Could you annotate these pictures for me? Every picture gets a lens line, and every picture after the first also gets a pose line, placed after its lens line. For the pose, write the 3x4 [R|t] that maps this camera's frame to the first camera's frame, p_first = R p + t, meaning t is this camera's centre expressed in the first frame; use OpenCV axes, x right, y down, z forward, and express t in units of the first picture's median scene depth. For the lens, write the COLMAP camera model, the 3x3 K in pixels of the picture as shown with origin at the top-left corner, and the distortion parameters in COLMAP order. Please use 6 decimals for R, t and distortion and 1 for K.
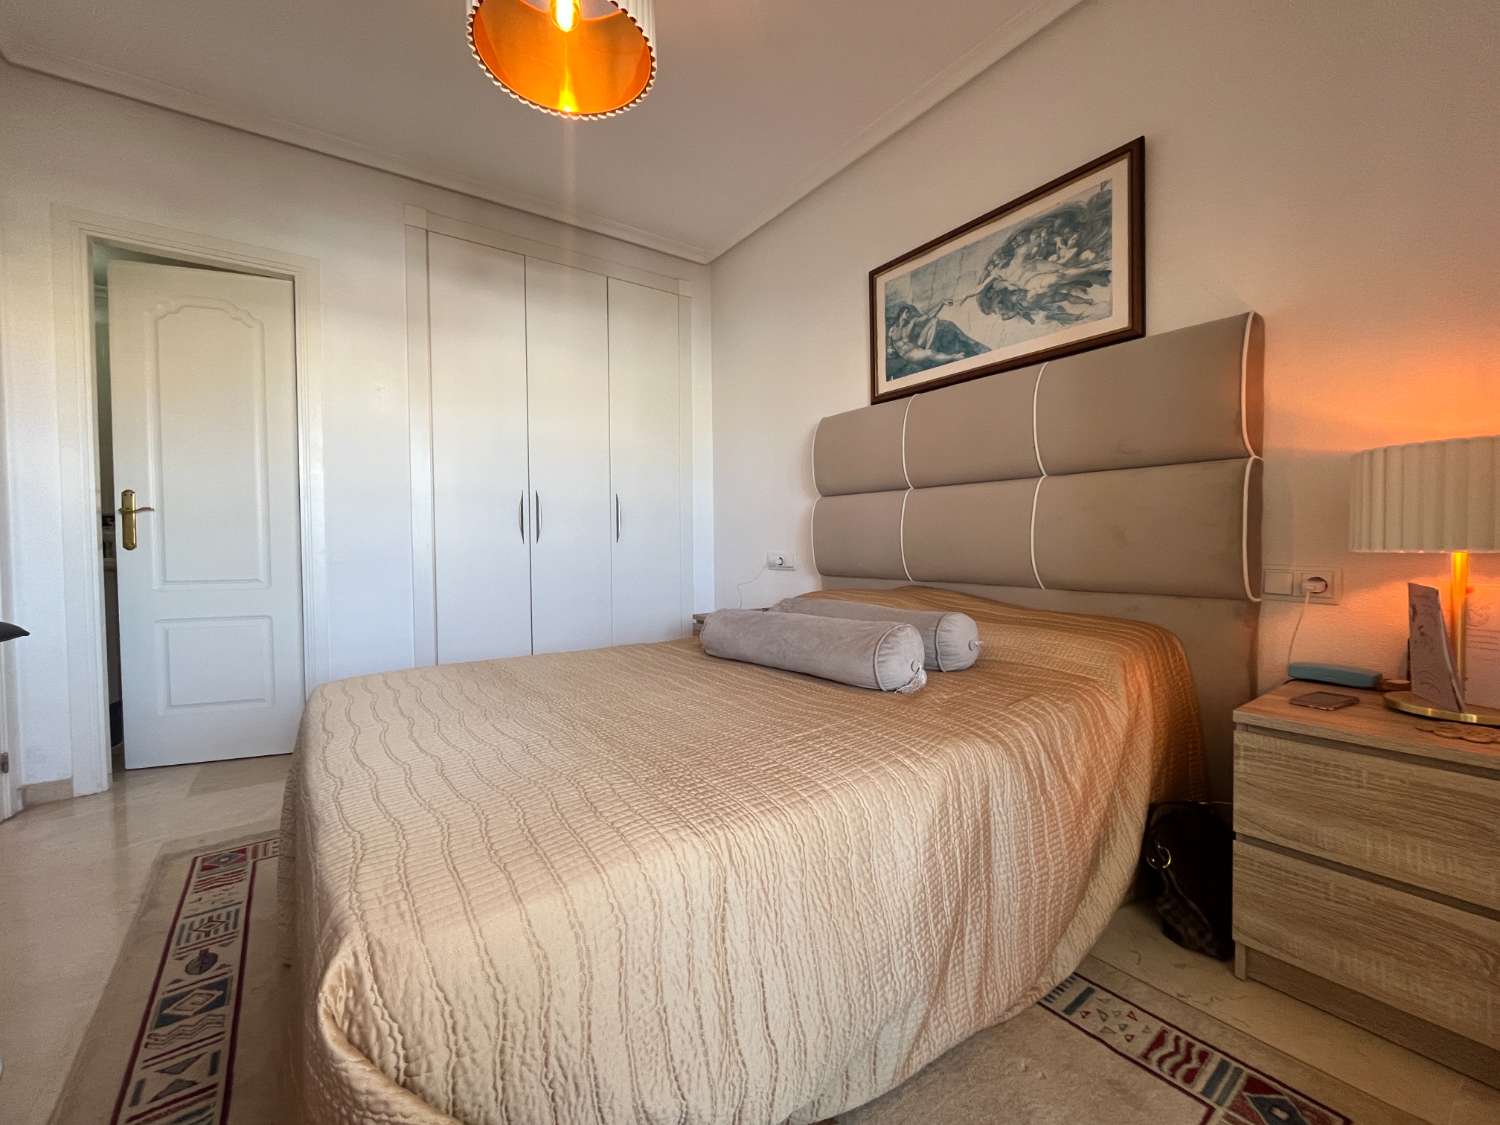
lens RADIAL K [[610.4, 0, 747.3], [0, 610.4, 559.2], [0, 0, 1]] dist [-0.002534, -0.000672]
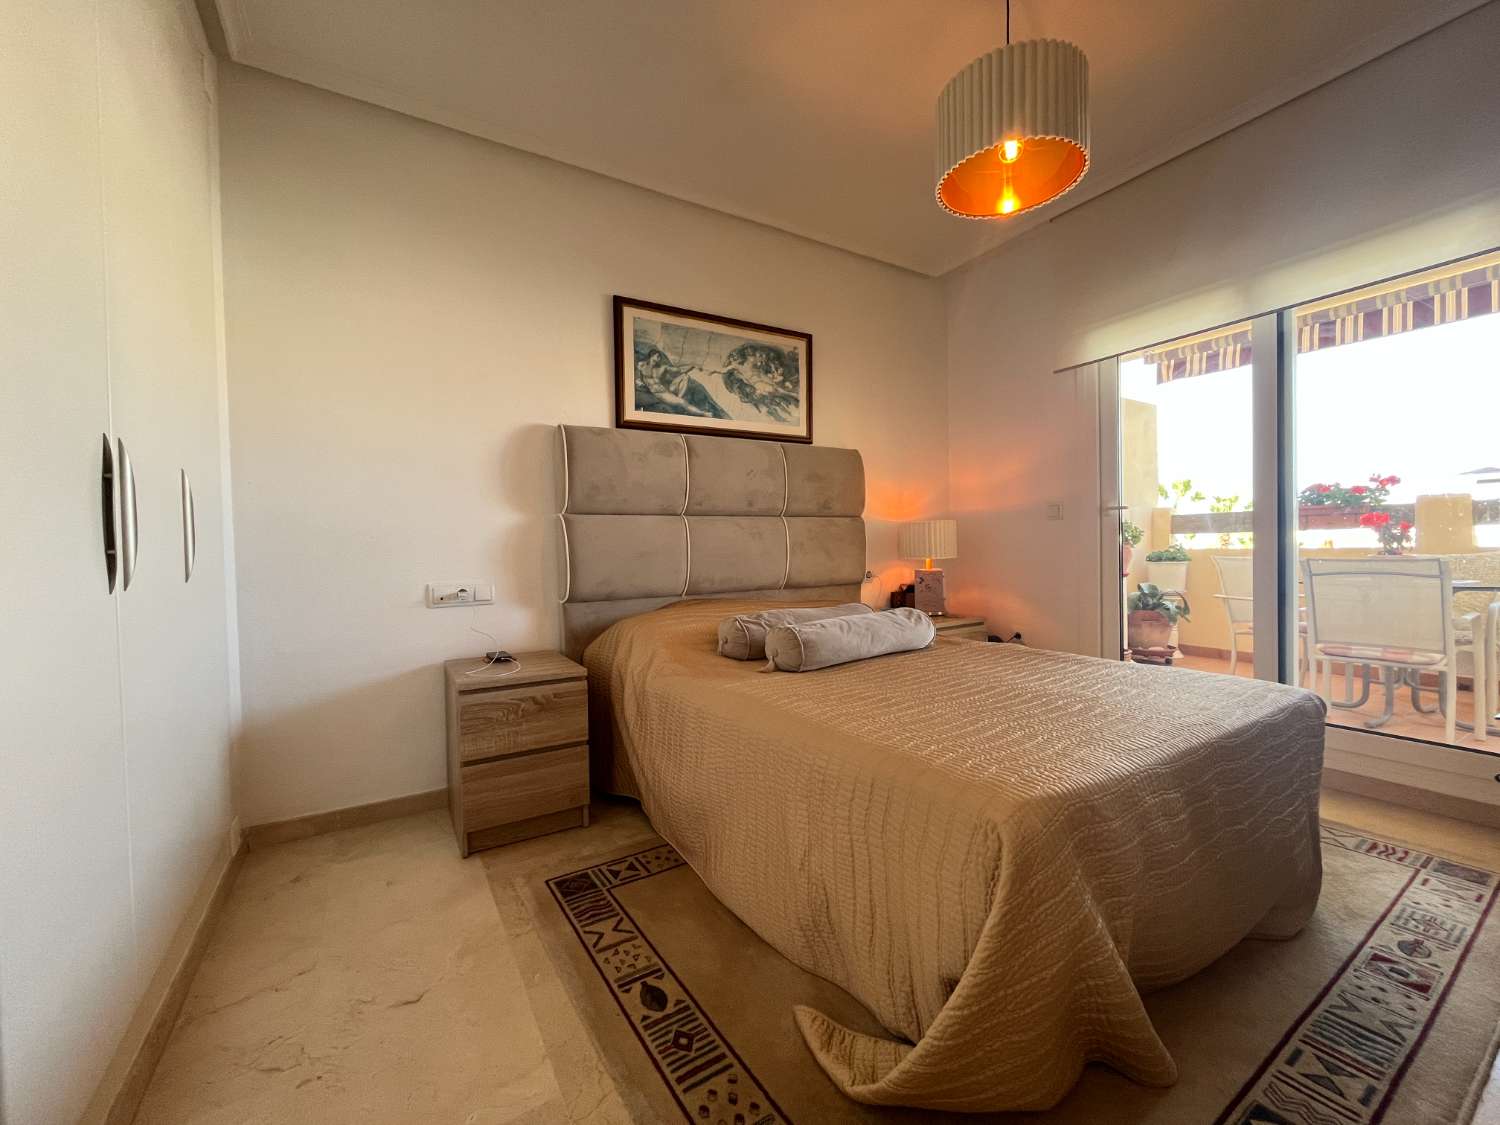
lens RADIAL K [[610.4, 0, 747.3], [0, 610.4, 559.2], [0, 0, 1]] dist [-0.002534, -0.000672]
pose [[0.073811, -0.010661, 0.997215, -0.932102], [0.050550, 0.998697, 0.006935, -0.038129], [-0.995990, 0.049897, 0.074254, 0.857853]]
